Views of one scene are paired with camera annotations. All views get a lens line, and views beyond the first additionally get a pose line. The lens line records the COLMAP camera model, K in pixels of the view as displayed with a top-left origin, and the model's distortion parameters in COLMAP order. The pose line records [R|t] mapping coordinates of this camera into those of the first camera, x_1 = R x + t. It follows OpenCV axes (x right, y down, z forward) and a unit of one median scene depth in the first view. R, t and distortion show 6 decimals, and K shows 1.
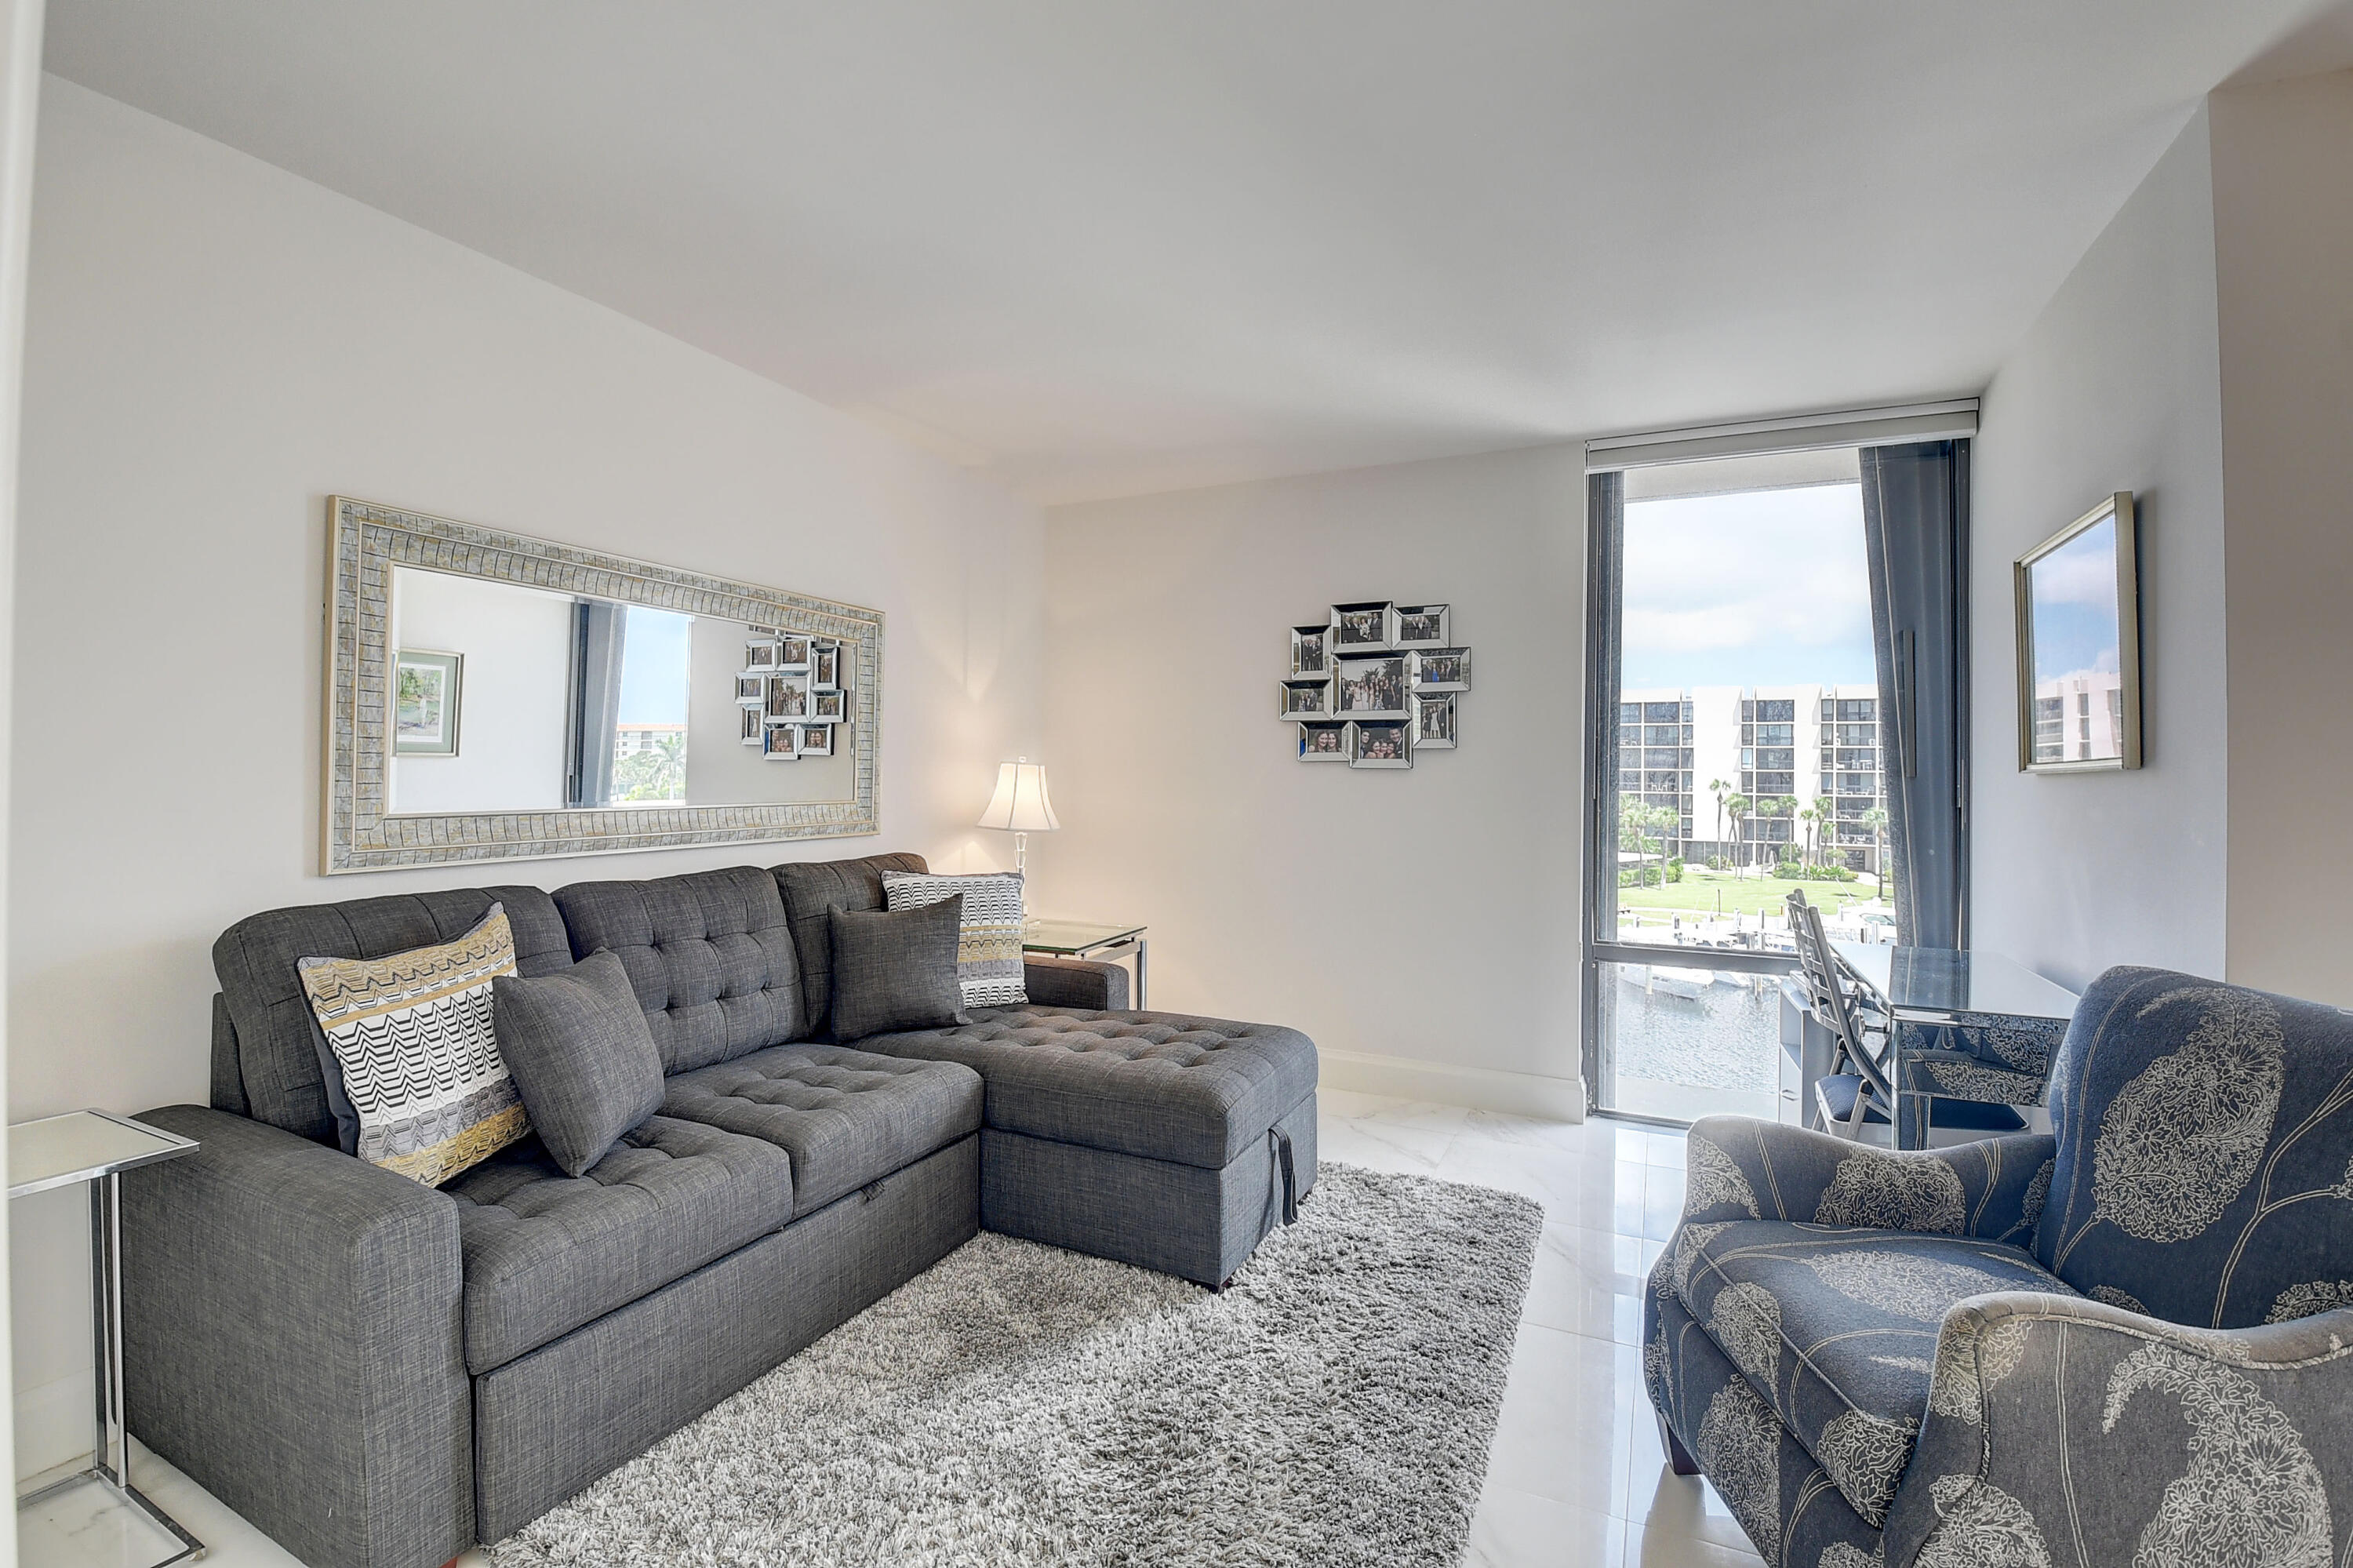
lens RADIAL K [[1034.9, 0, 1176.1], [0, 1034.9, 753.6], [0, 0, 1]] dist [0.002077, -0.013170]
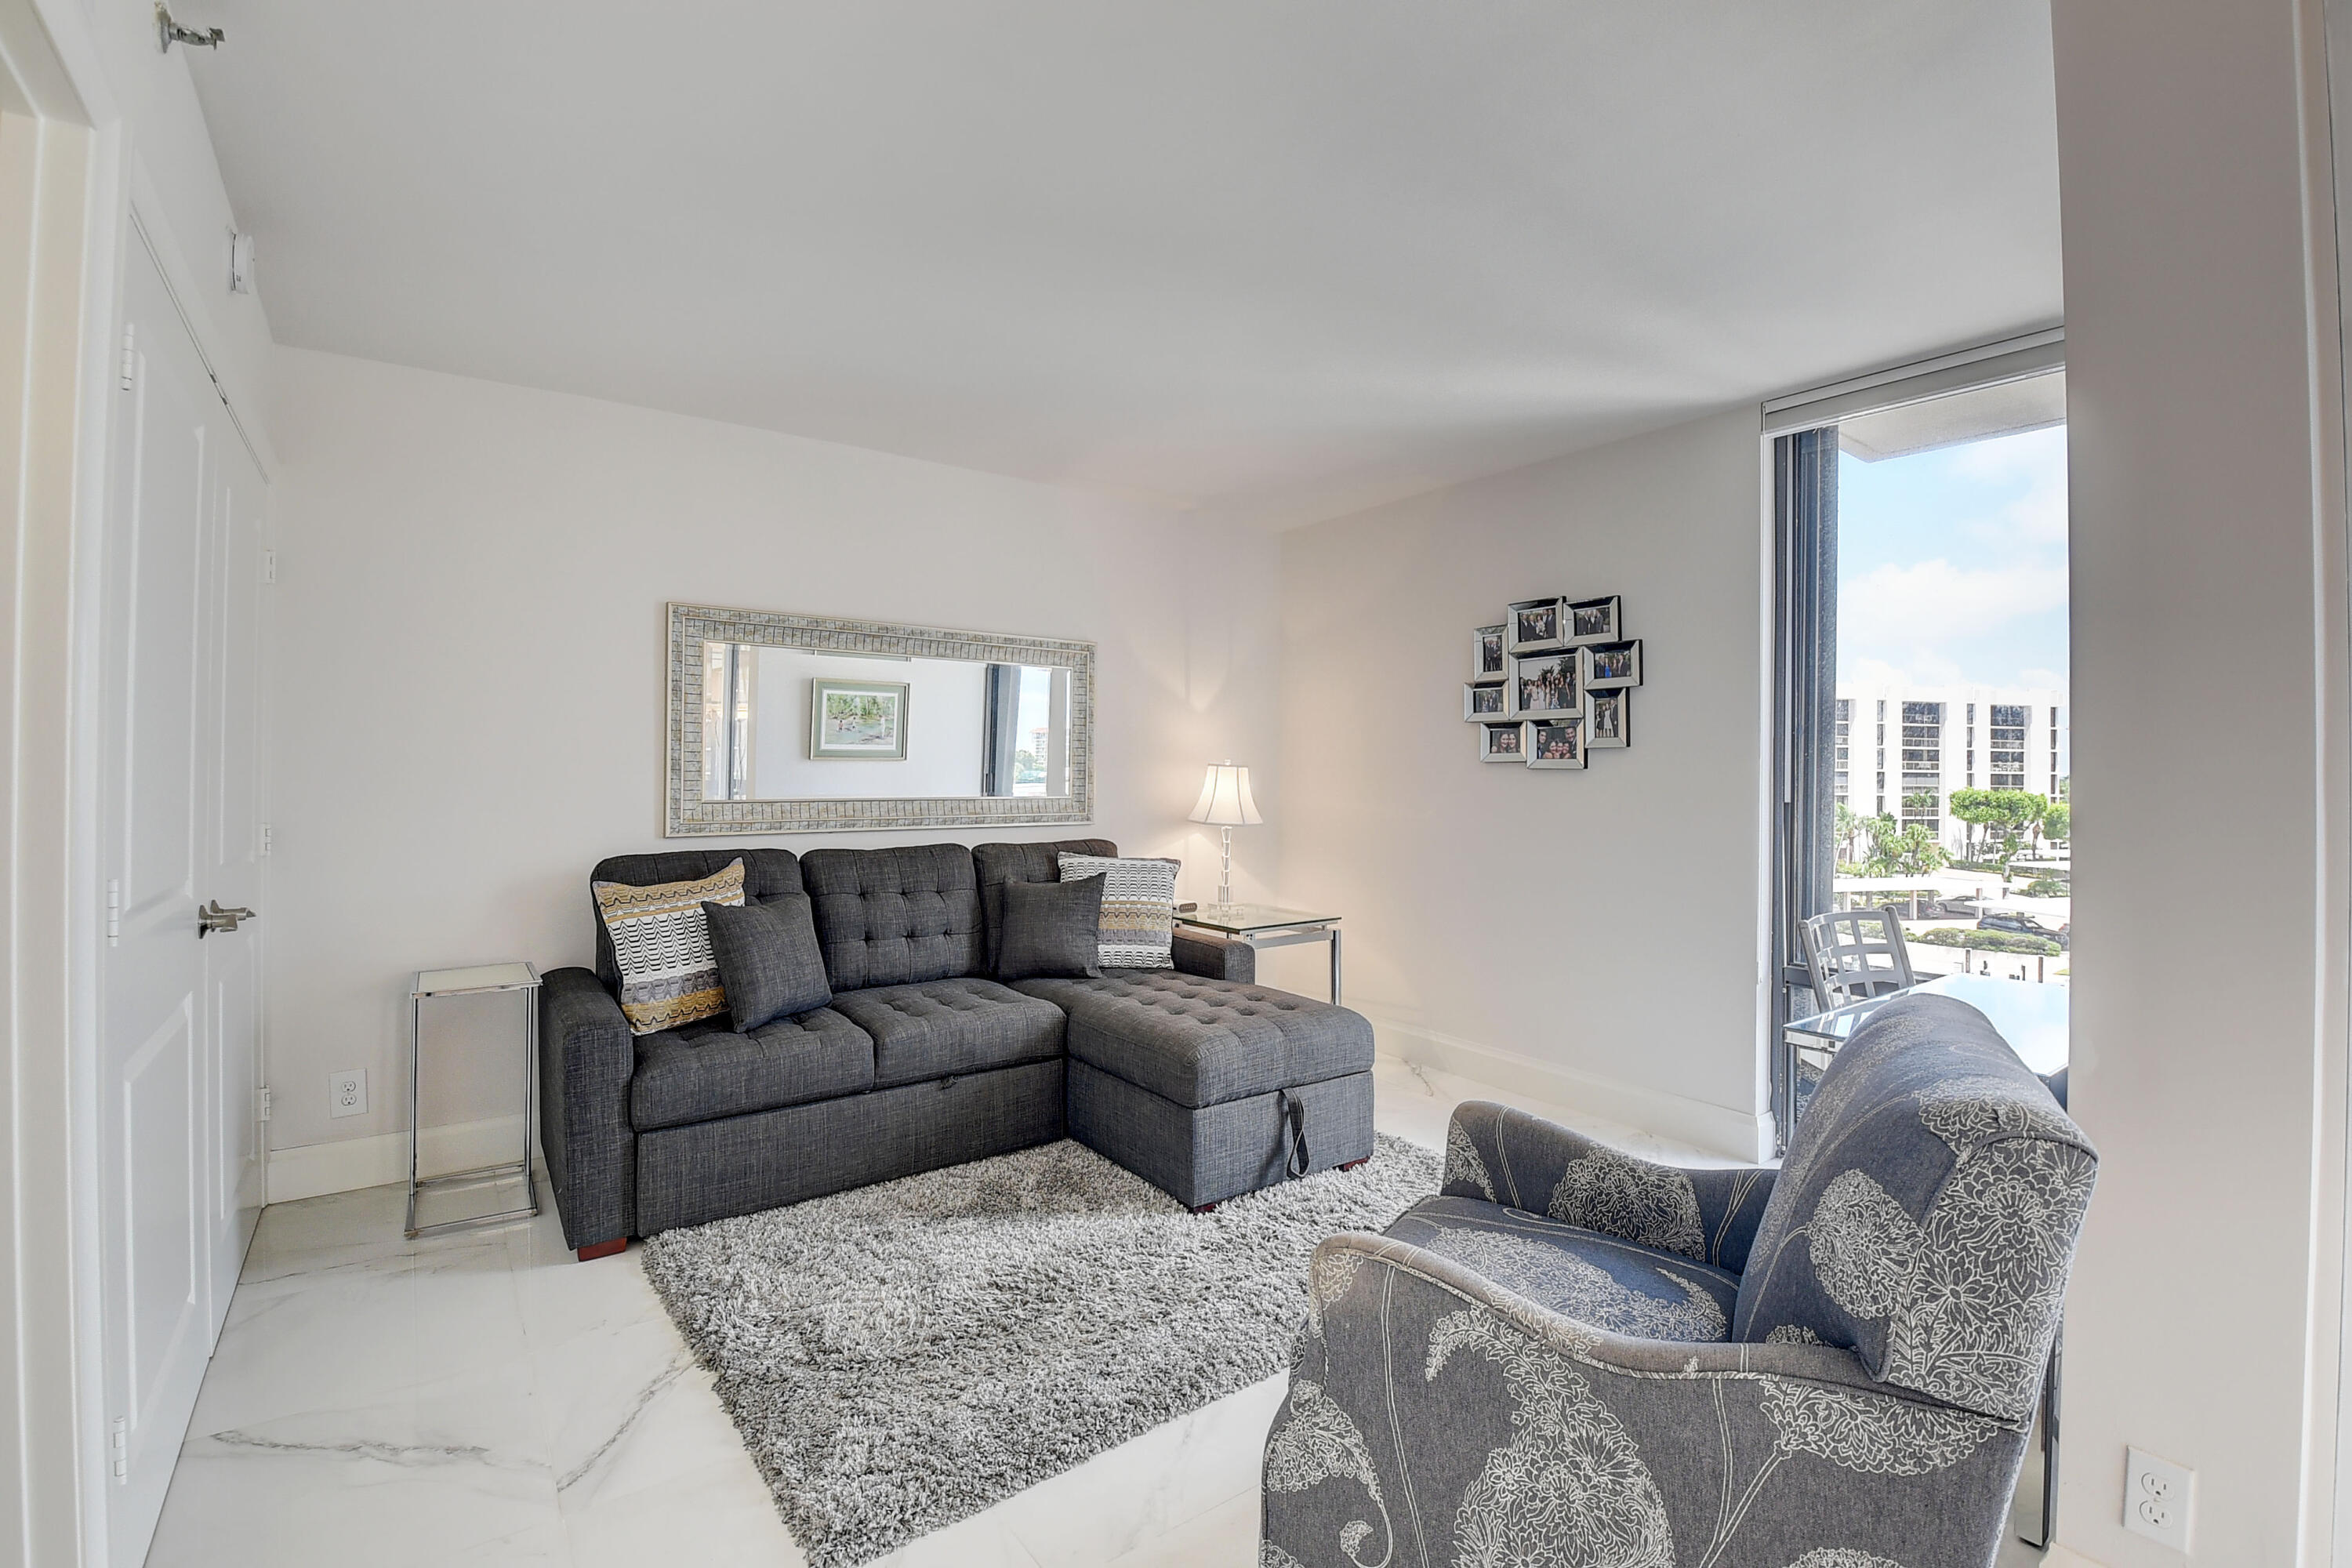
lens RADIAL K [[1034.4, 0, 1174.0], [0, 1034.4, 757.0], [0, 0, 1]] dist [0.002077, -0.013170]
pose [[0.880852, -0.009067, -0.473305, 0.421536], [0.009493, 0.999954, -0.001489, 0.001498], [0.473297, -0.003182, 0.880897, -0.034210]]
